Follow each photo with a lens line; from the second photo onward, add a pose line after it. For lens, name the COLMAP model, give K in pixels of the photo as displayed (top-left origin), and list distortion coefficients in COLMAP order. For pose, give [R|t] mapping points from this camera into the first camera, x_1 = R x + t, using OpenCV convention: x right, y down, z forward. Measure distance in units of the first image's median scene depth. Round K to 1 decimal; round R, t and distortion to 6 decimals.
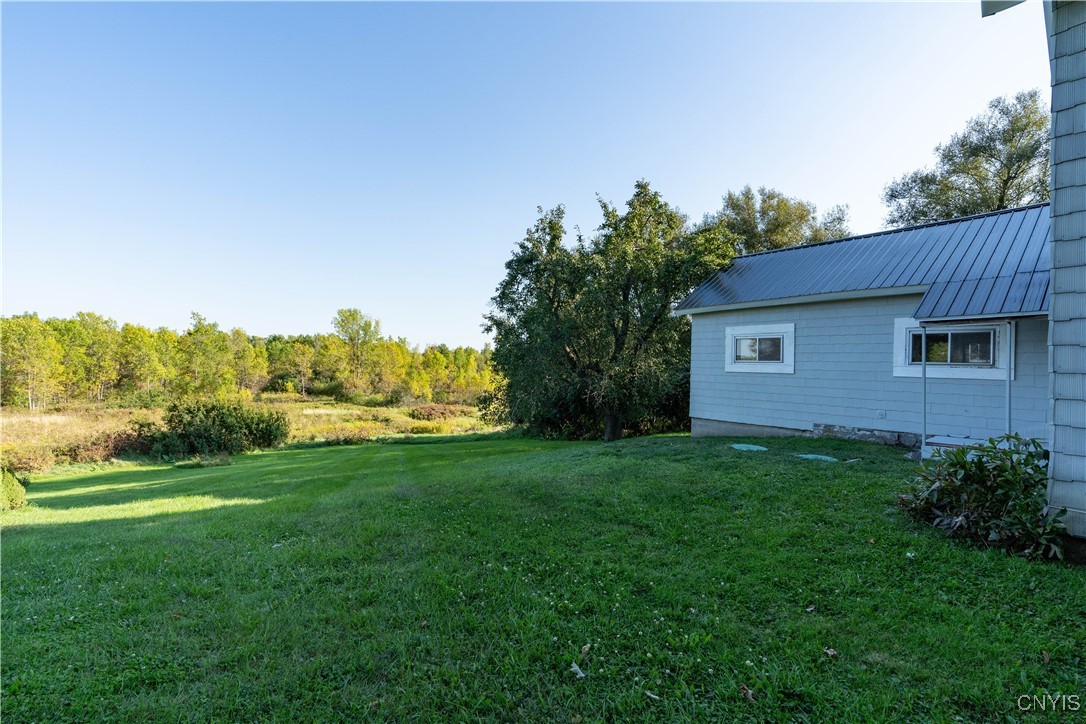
lens RADIAL K [[491.0, 0, 544.7], [0, 491.0, 362.8], [0, 0, 1]] dist [-0.005557, 0.000845]
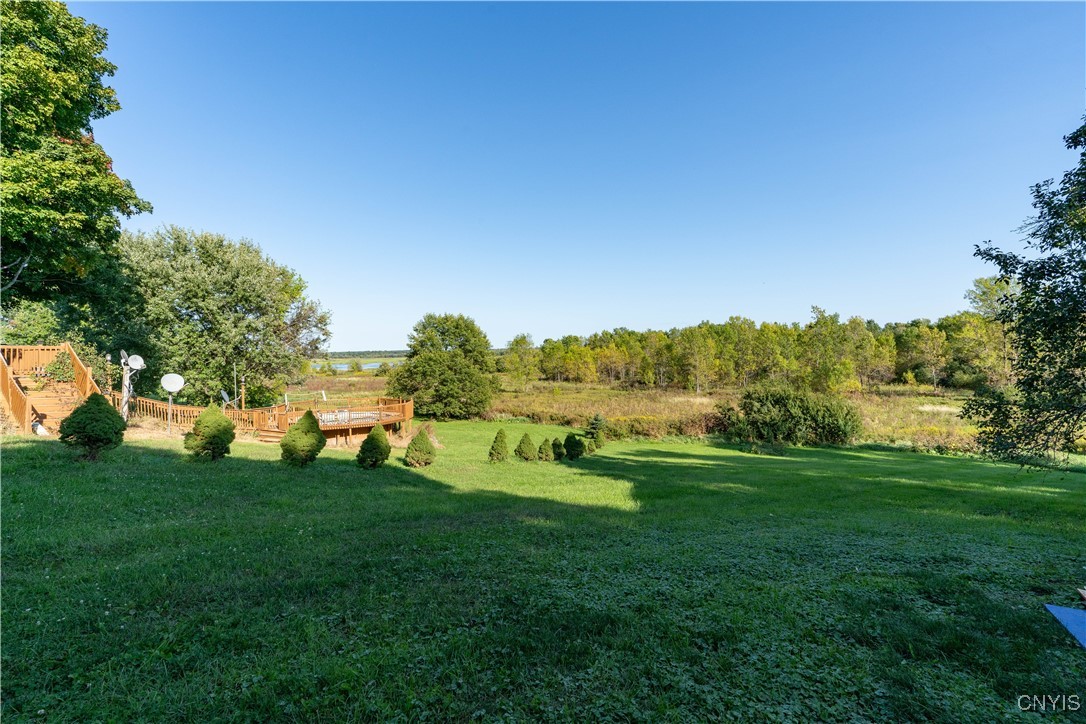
lens RADIAL K [[491.0, 0, 542.8], [0, 491.0, 361.4], [0, 0, 1]] dist [-0.005557, 0.000845]
pose [[0.376702, -0.018733, -0.926145, 0.048355], [0.033755, 0.999409, -0.006485, 0.003621], [0.925719, -0.028819, 0.377112, 0.090618]]
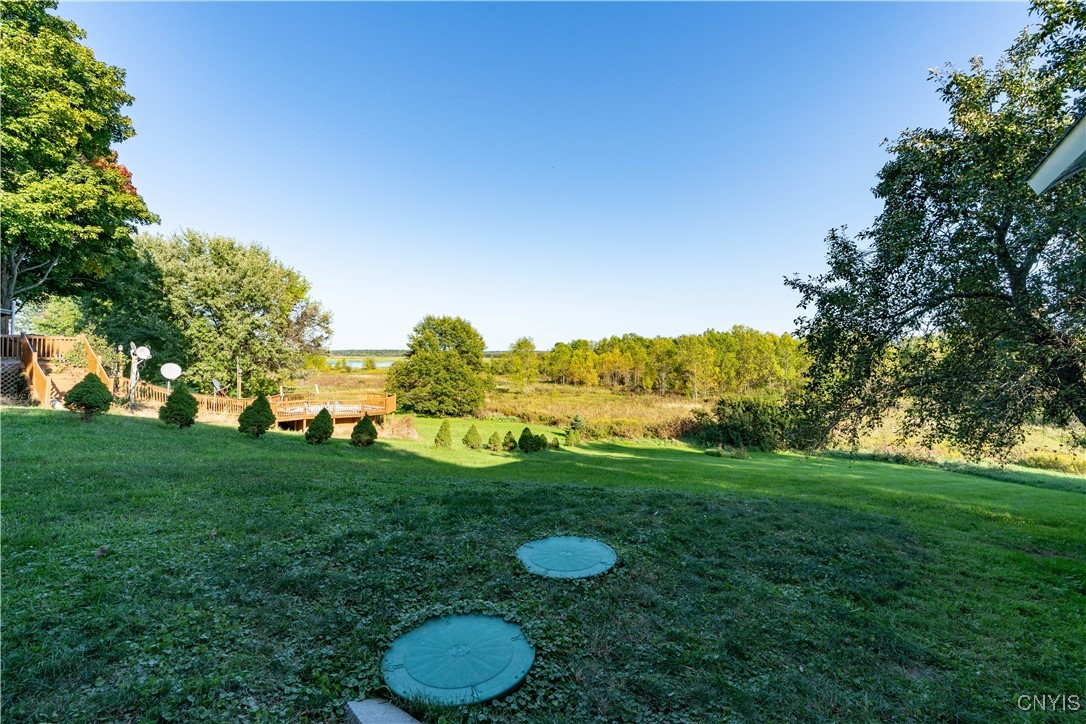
lens RADIAL K [[491.0, 0, 542.6], [0, 491.0, 363.2], [0, 0, 1]] dist [-0.005557, 0.000845]
pose [[0.346898, -0.010979, -0.937838, 0.096040], [0.004721, 0.999939, -0.009960, 0.005760], [0.937891, -0.000973, 0.346929, 0.115985]]
